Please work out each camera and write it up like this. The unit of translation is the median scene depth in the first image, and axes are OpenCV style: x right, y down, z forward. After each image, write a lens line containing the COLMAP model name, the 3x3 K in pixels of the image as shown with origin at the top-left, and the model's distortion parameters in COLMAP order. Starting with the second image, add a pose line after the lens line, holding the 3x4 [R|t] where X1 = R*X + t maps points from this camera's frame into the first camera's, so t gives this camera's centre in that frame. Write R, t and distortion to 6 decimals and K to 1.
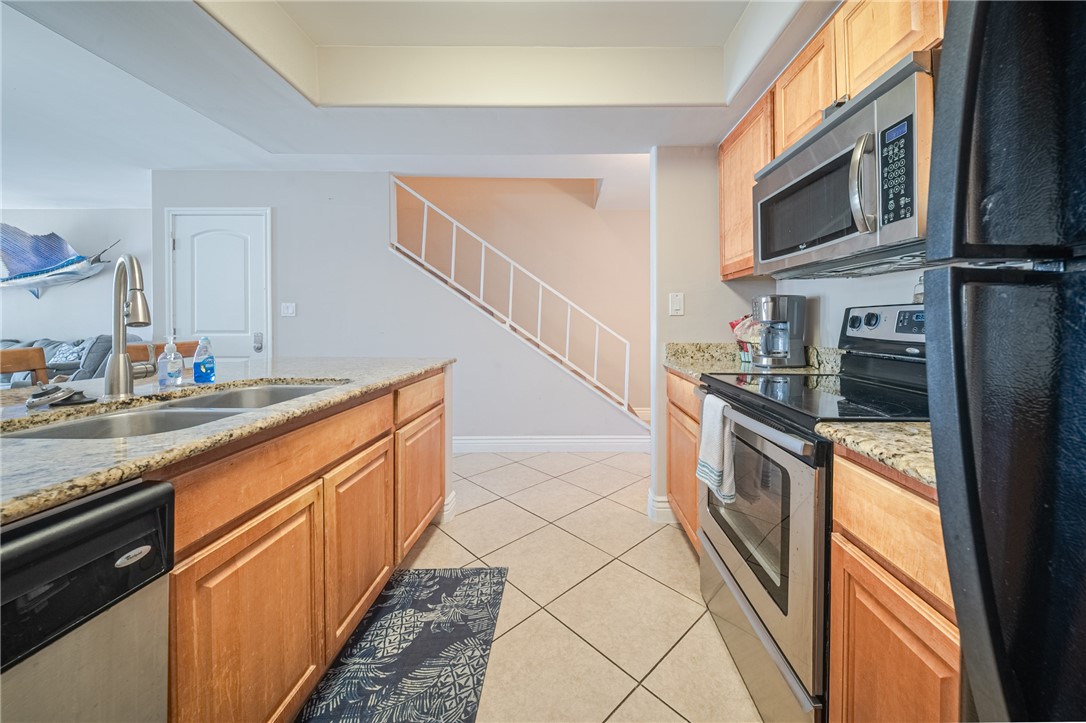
lens RADIAL K [[394.0, 0, 579.4], [0, 394.0, 328.4], [0, 0, 1]] dist [0.005533, -0.004727]
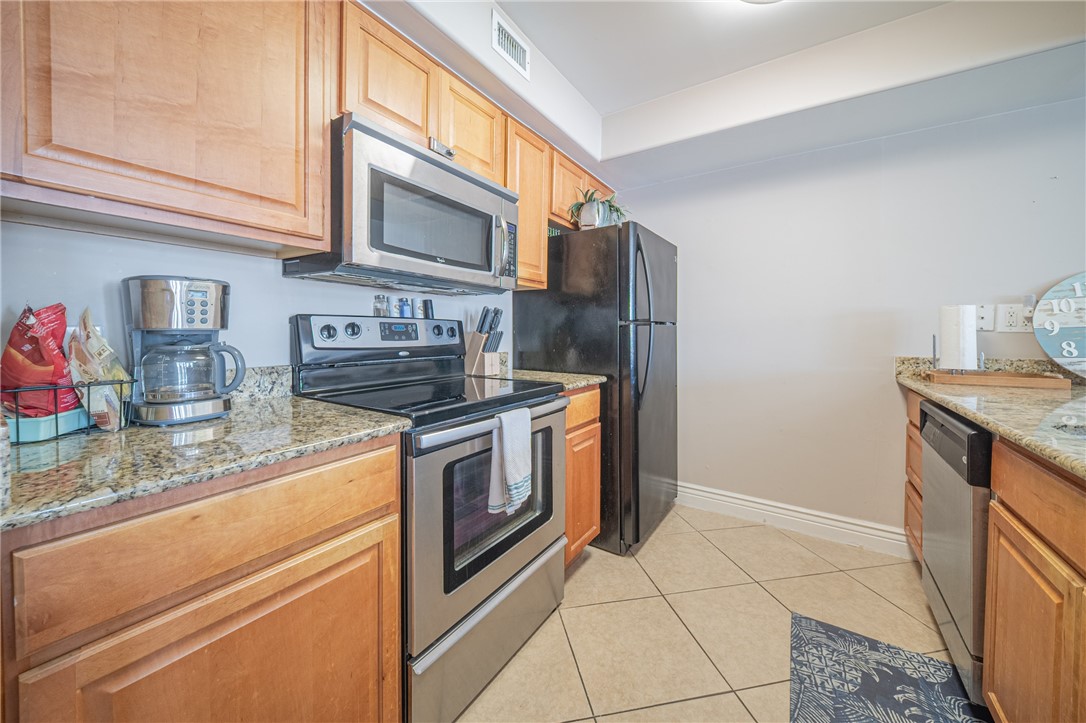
lens RADIAL K [[394.0, 0, 540.7], [0, 394.0, 339.0], [0, 0, 1]] dist [0.005533, -0.004727]
pose [[-0.816471, -0.016268, 0.577158, -0.252270], [0.002020, 0.999516, 0.031030, -0.030098], [-0.577383, 0.026501, -0.816043, 1.687862]]
